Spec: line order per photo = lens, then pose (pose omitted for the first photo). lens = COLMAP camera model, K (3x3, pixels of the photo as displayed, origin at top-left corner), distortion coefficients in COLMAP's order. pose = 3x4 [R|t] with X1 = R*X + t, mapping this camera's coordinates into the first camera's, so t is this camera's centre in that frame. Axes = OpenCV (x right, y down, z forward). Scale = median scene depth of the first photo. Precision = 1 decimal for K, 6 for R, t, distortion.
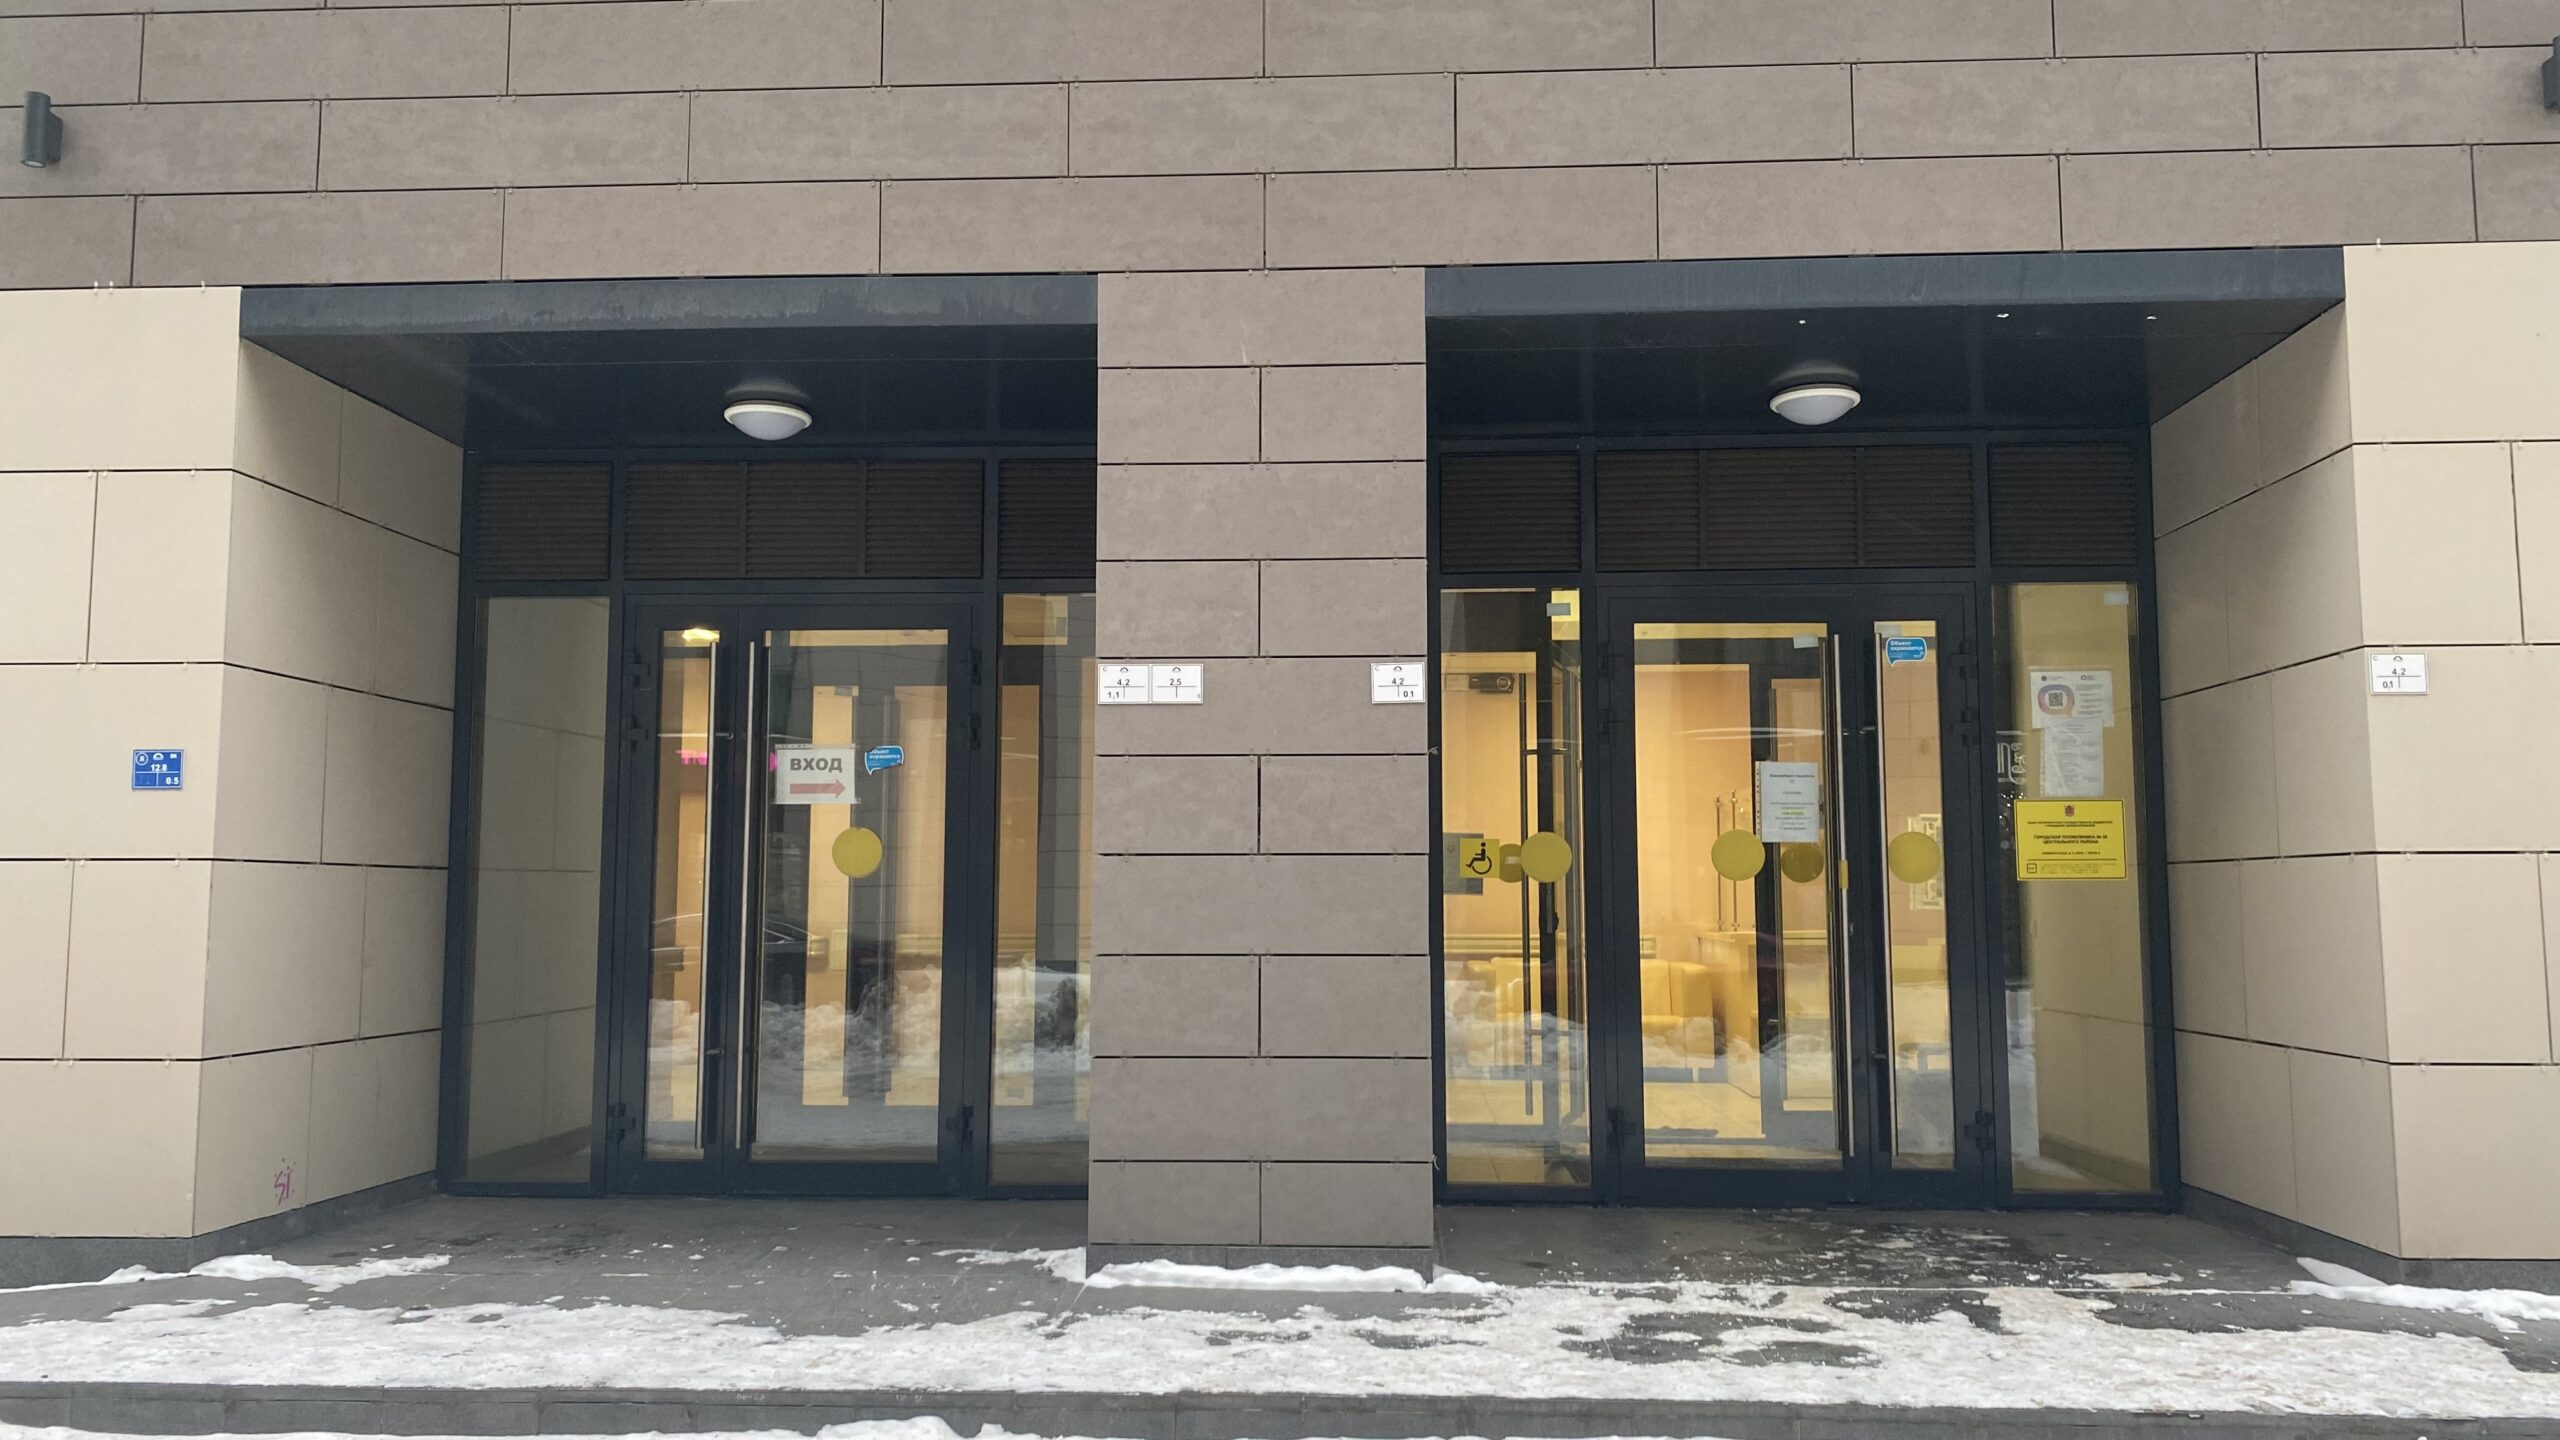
lens RADIAL K [[2057.3, 0, 1280.0], [0, 2057.3, 720.0], [0, 0, 1]] dist [0.050524, -0.082306]
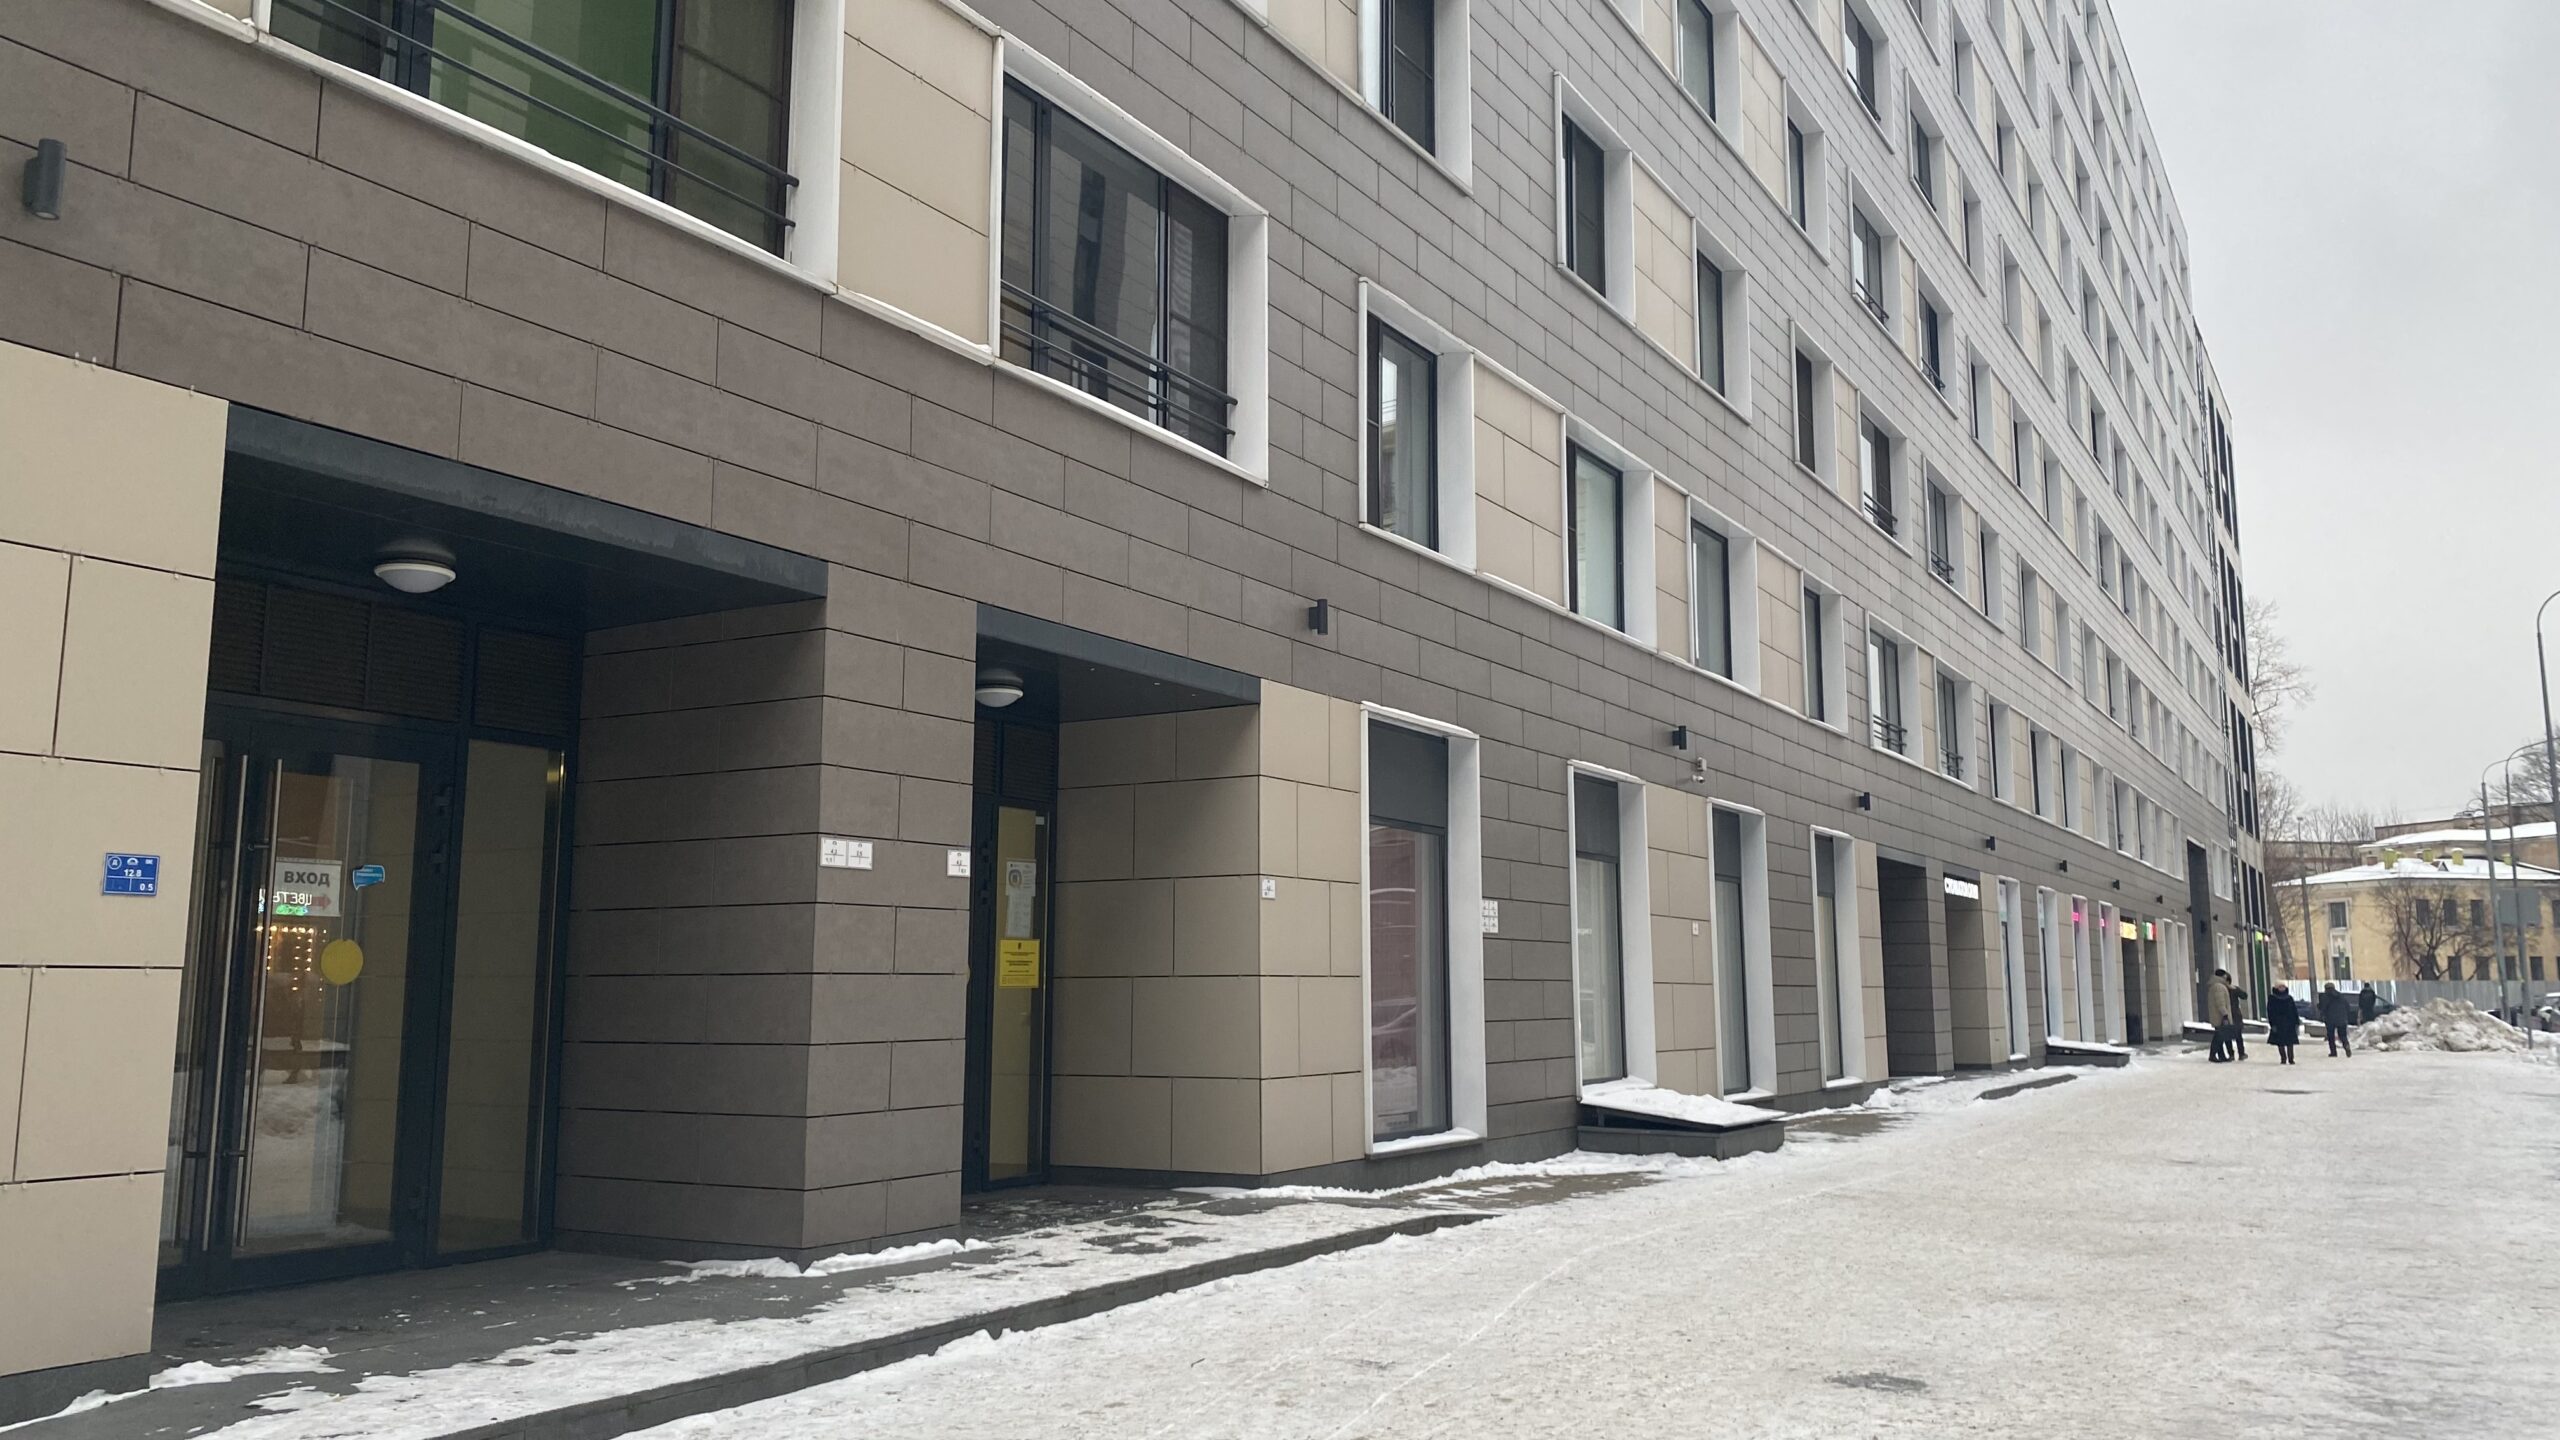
lens RADIAL K [[1942.4, 0, 1280.0], [0, 1942.4, 720.0], [0, 0, 1]] dist [-0.003009, -0.005488]
pose [[0.449023, 0.122376, 0.885100, -1.114275], [-0.076386, 0.992208, -0.098433, 0.000229], [-0.890249, -0.023411, 0.454872, 0.108014]]
